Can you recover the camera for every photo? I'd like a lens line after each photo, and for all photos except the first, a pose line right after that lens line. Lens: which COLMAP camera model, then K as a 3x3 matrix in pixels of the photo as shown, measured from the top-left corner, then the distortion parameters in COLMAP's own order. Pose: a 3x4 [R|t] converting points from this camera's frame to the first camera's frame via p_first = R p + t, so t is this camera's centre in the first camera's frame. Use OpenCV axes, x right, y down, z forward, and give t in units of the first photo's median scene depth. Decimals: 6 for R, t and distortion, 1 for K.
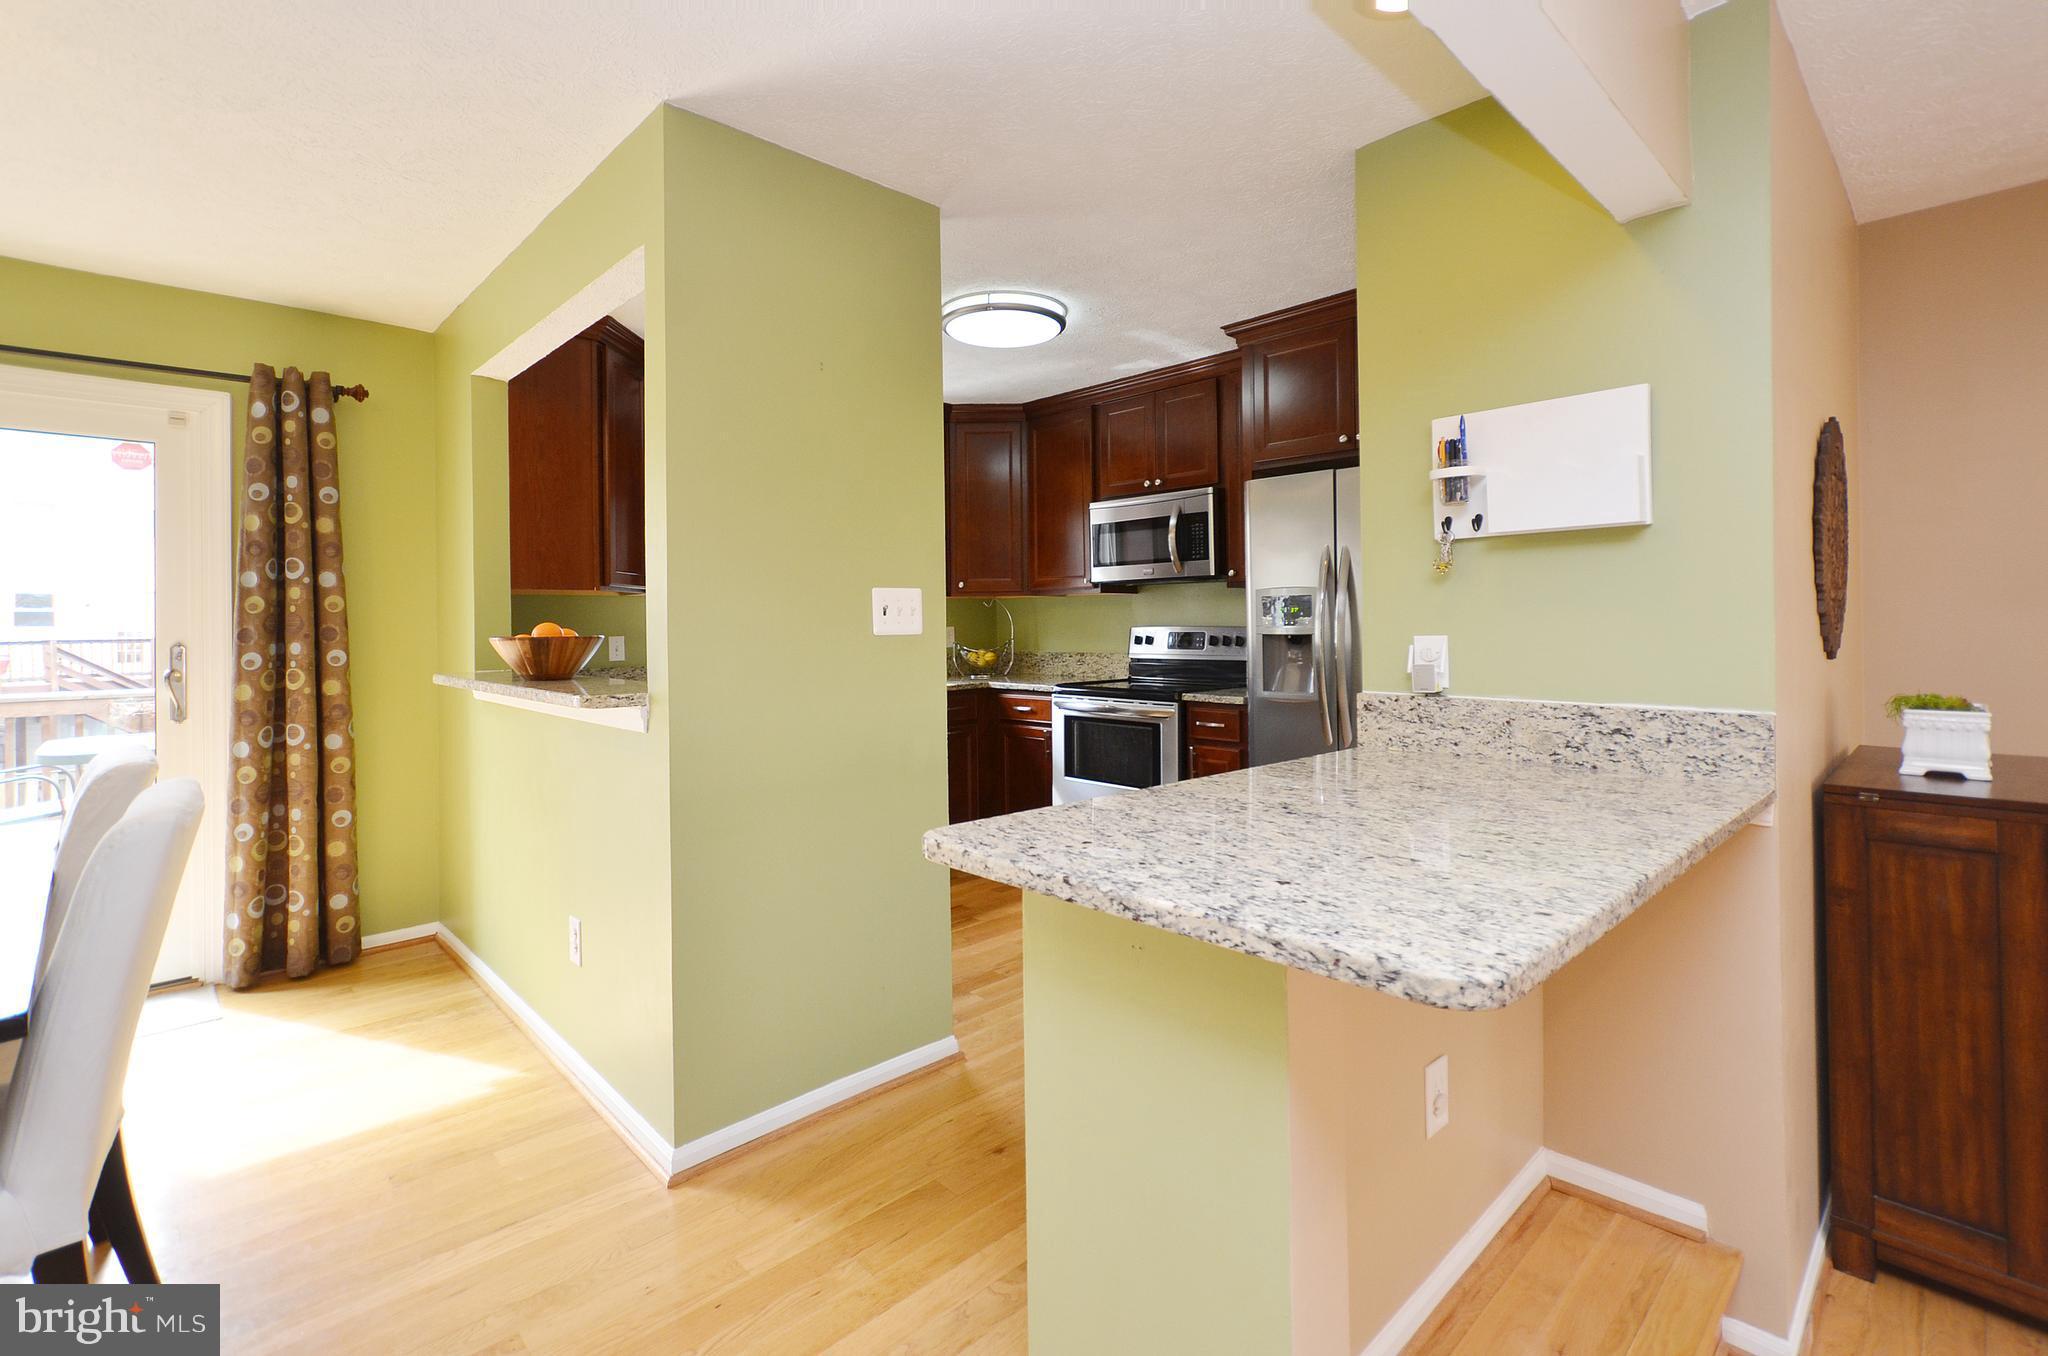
lens RADIAL K [[917.1, 0, 1018.0], [0, 917.1, 641.3], [0, 0, 1]] dist [0.001154, 0.000181]
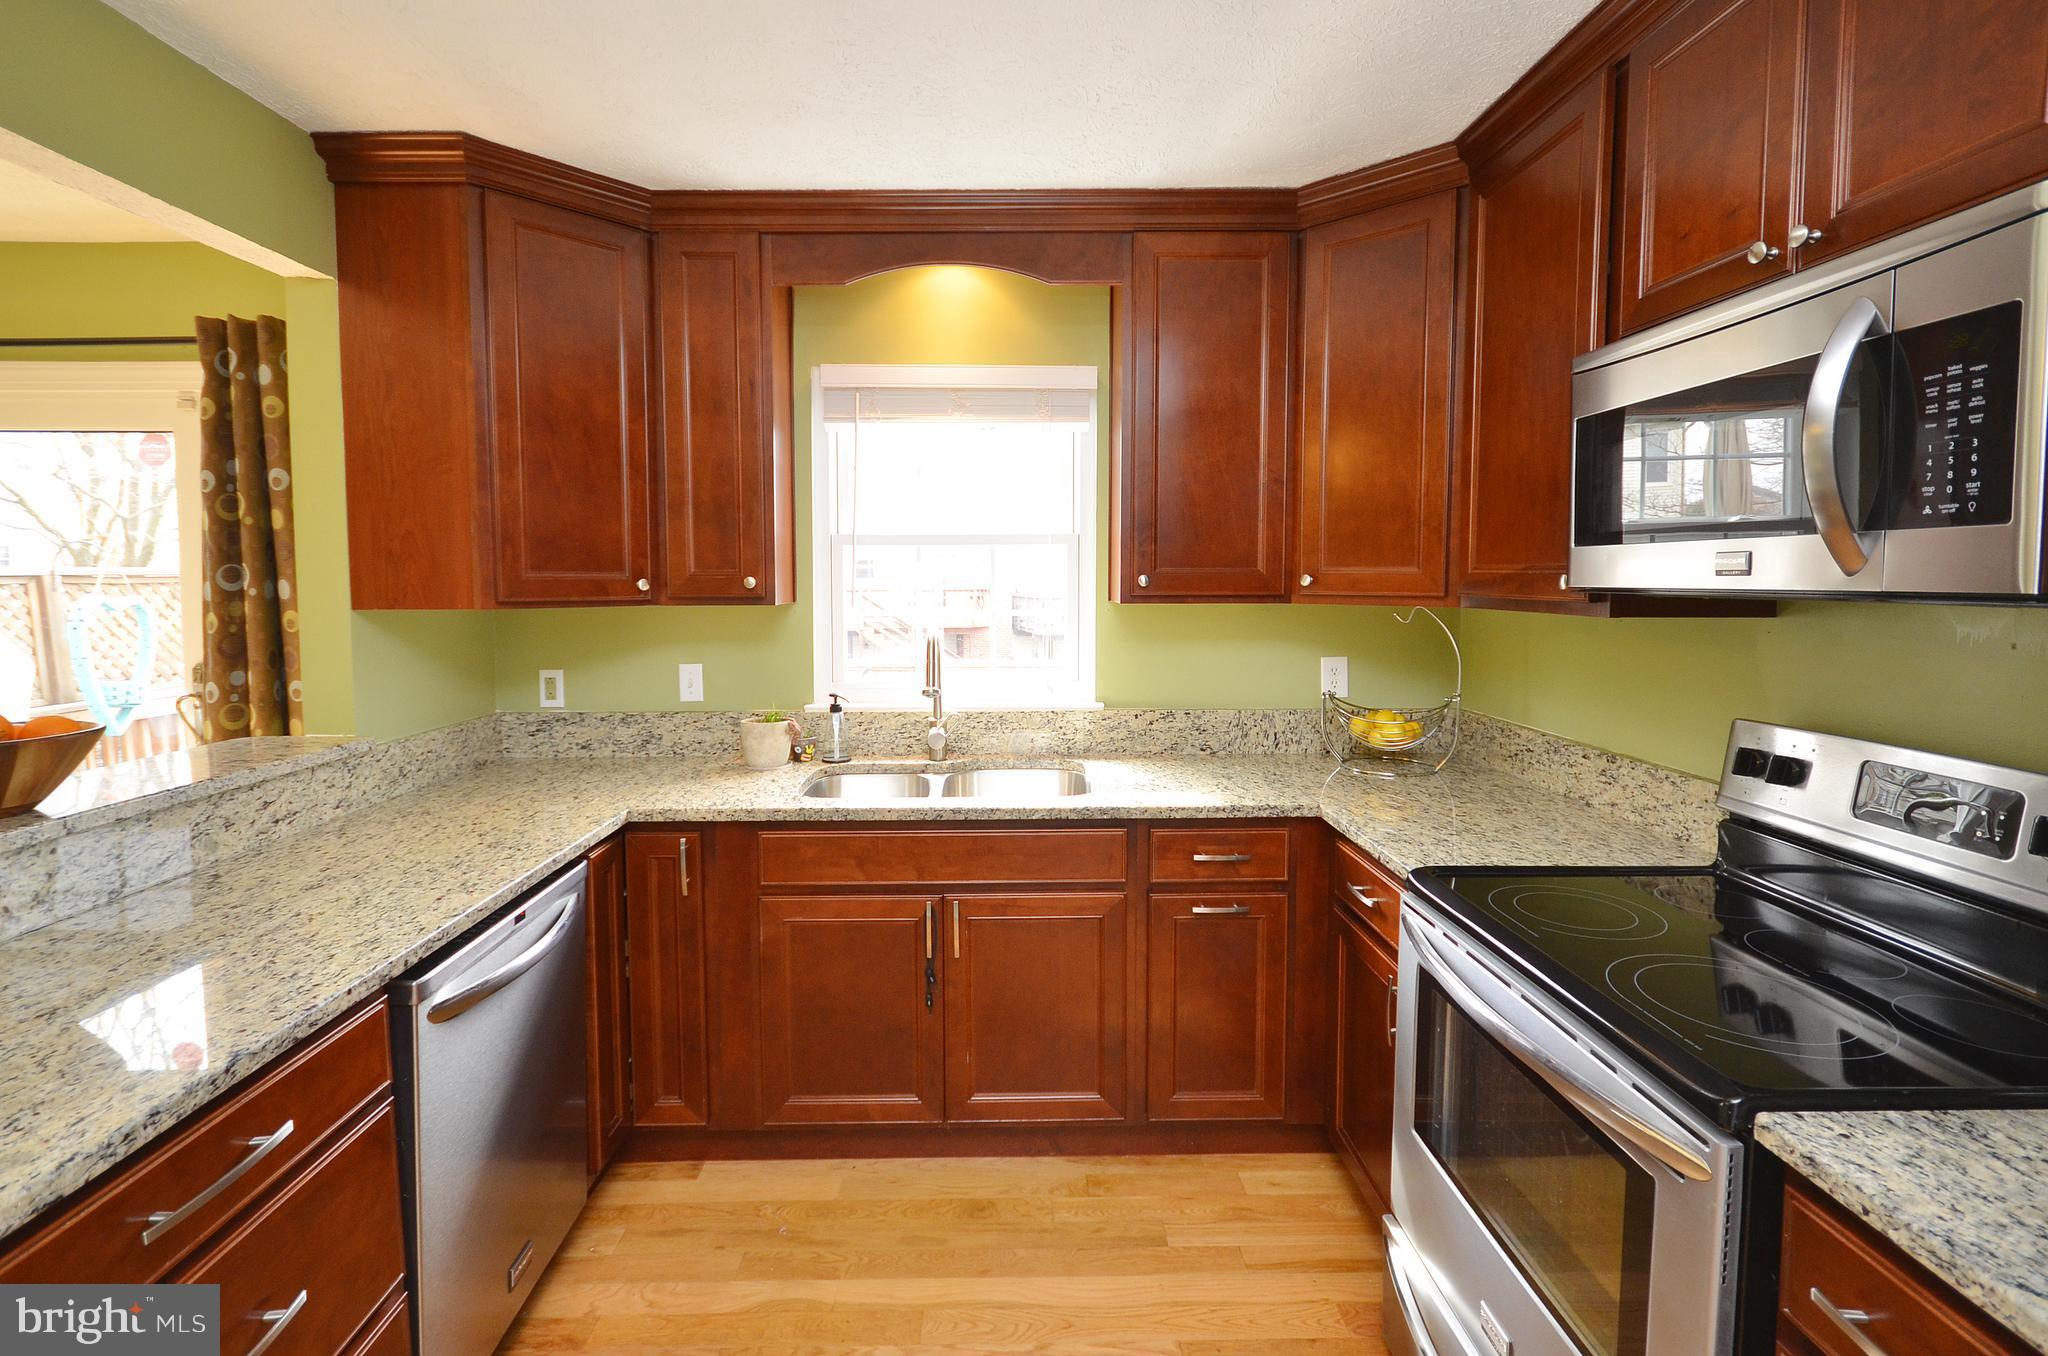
lens RADIAL K [[917.1, 0, 1018.0], [0, 917.1, 641.3], [0, 0, 1]] dist [0.001154, 0.000181]
pose [[0.738483, 0.058130, -0.671762, 0.174410], [-0.022103, 0.997828, 0.062048, -0.066702], [0.673910, -0.030973, 0.738164, 0.652235]]
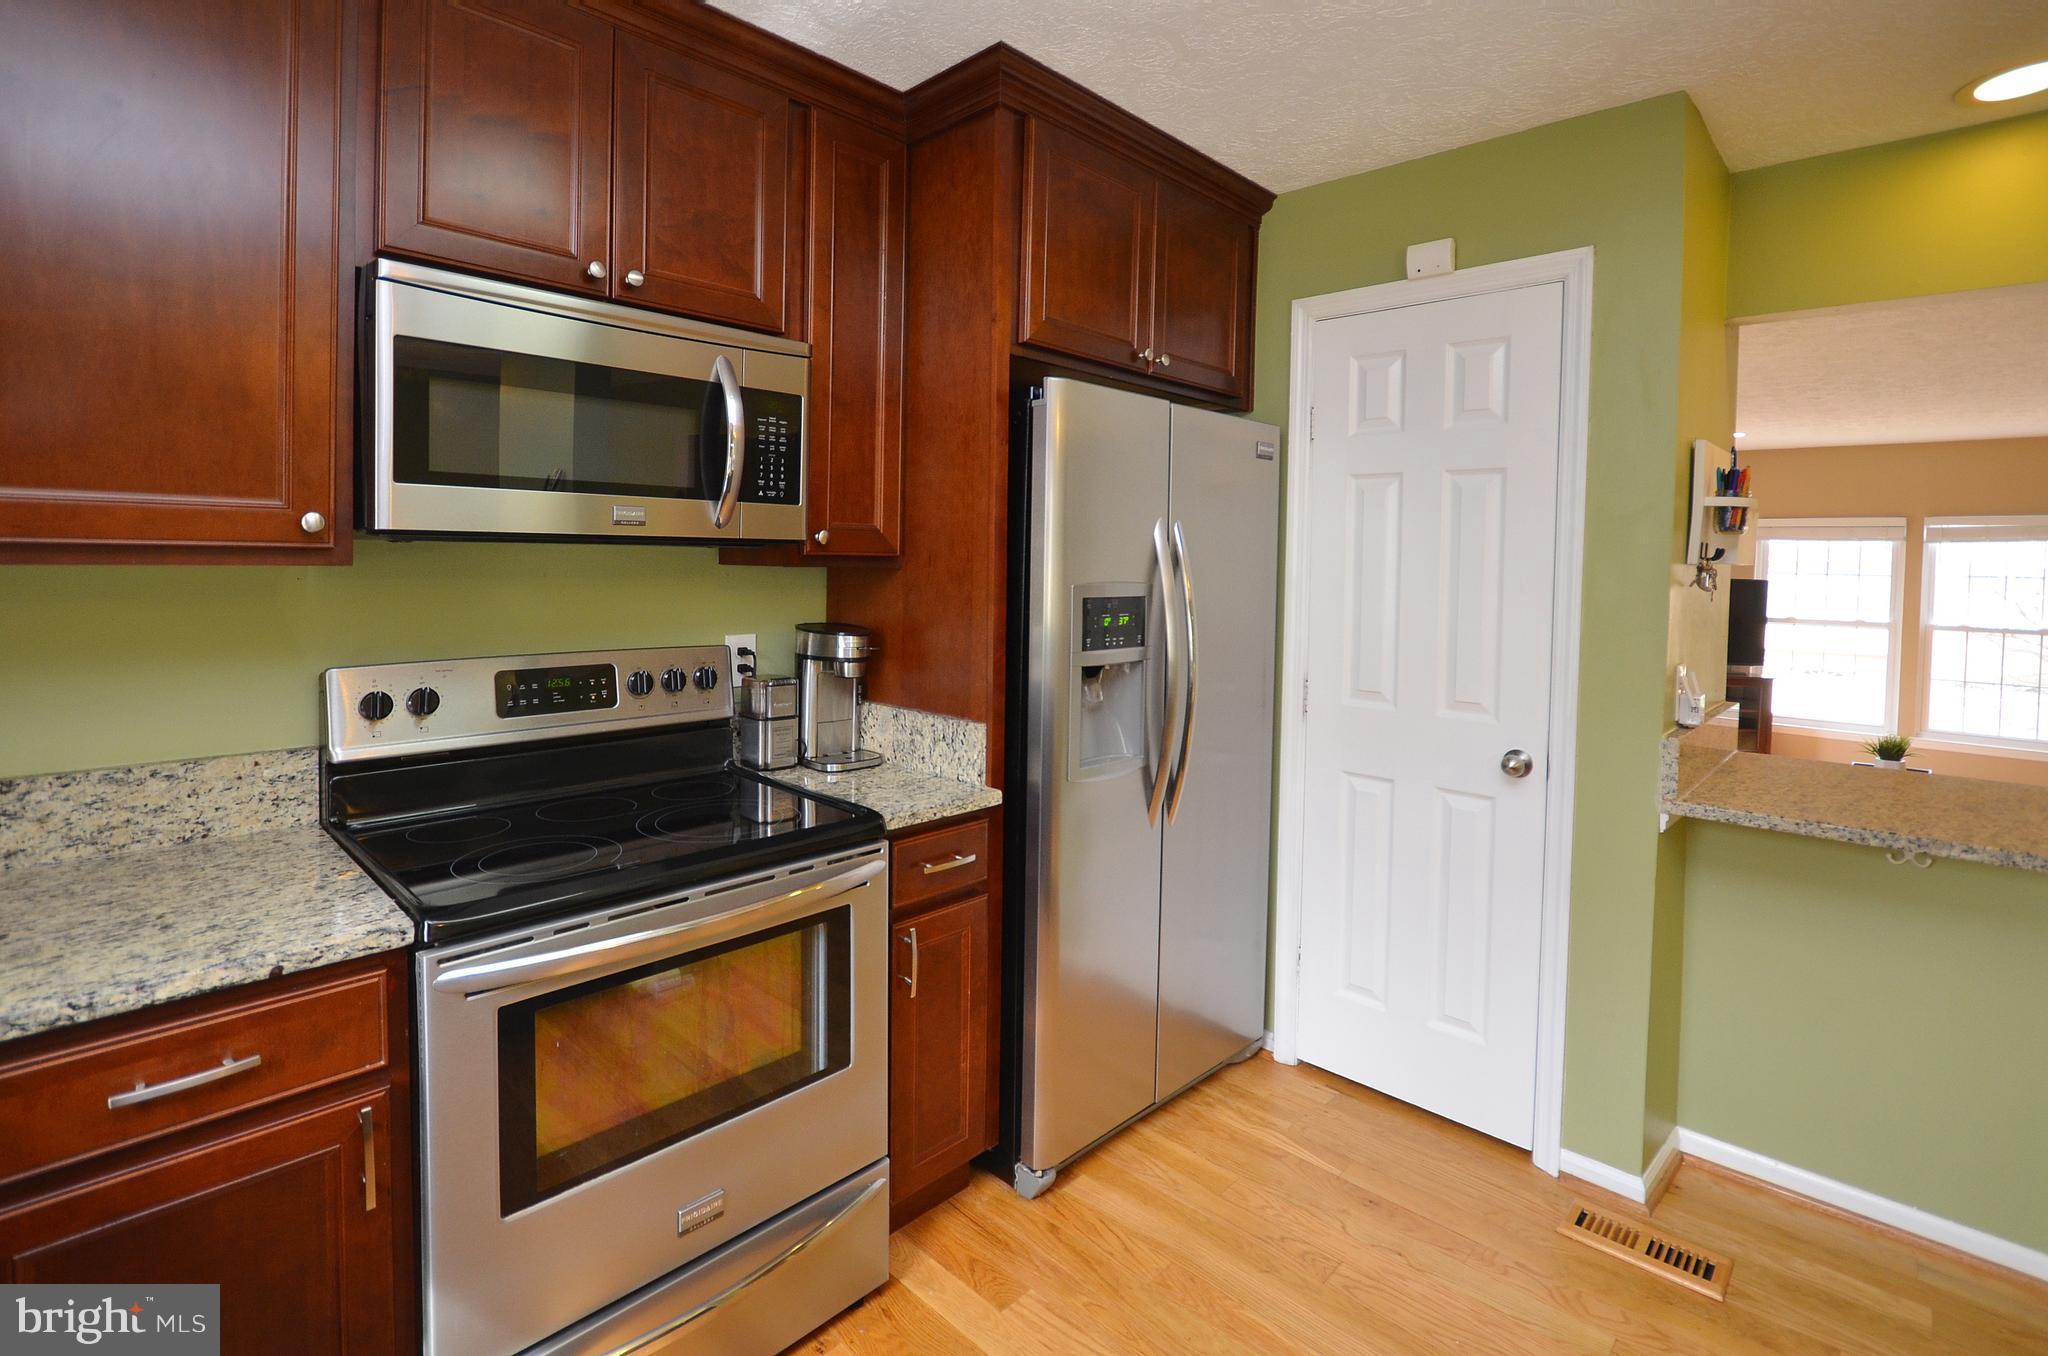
lens RADIAL K [[965.6, 0, 1025.4], [0, 965.6, 589.1], [0, 0, 1]] dist [-0.049169, -0.000033]
pose [[-0.048858, -0.026843, 0.998445, -0.248653], [0.002580, 0.999632, 0.027001, -0.058666], [-0.998802, 0.003895, -0.048771, 0.877724]]
